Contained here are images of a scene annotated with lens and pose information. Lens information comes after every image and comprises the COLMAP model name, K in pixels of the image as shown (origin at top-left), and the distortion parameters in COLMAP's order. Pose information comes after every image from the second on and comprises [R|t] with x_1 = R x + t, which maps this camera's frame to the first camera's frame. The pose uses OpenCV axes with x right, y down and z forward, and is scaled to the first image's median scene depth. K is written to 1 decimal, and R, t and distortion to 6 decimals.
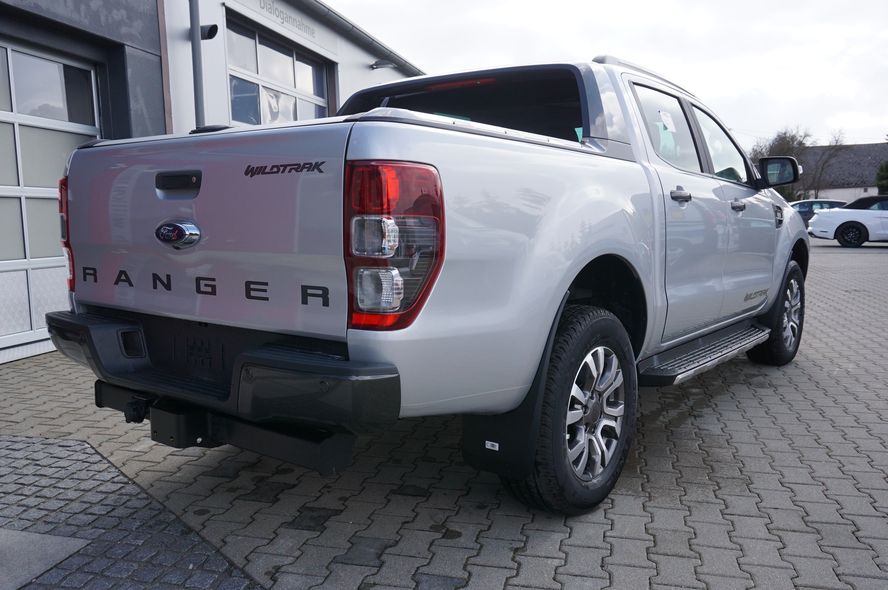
lens RADIAL K [[729.1, 0, 444.0], [0, 729.1, 295.0], [0, 0, 1]] dist [0.006034, 0.002271]
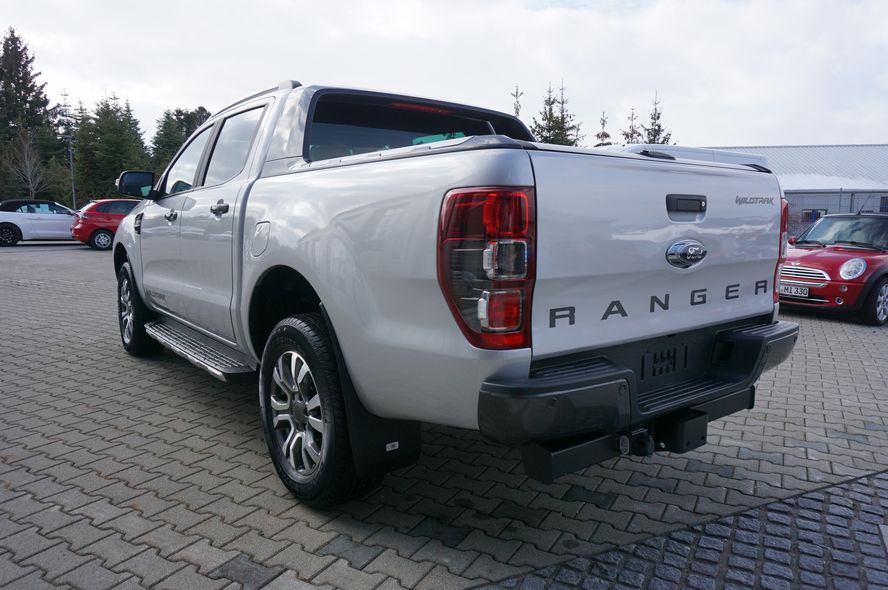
lens RADIAL K [[640.3, 0, 444.0], [0, 640.3, 295.0], [0, 0, 1]] dist [-0.006920, -0.001834]
pose [[0.273177, -0.125043, 0.953802, -1.264799], [0.107791, 0.989250, 0.098818, -0.143634], [-0.955905, 0.075816, 0.283719, 0.988752]]
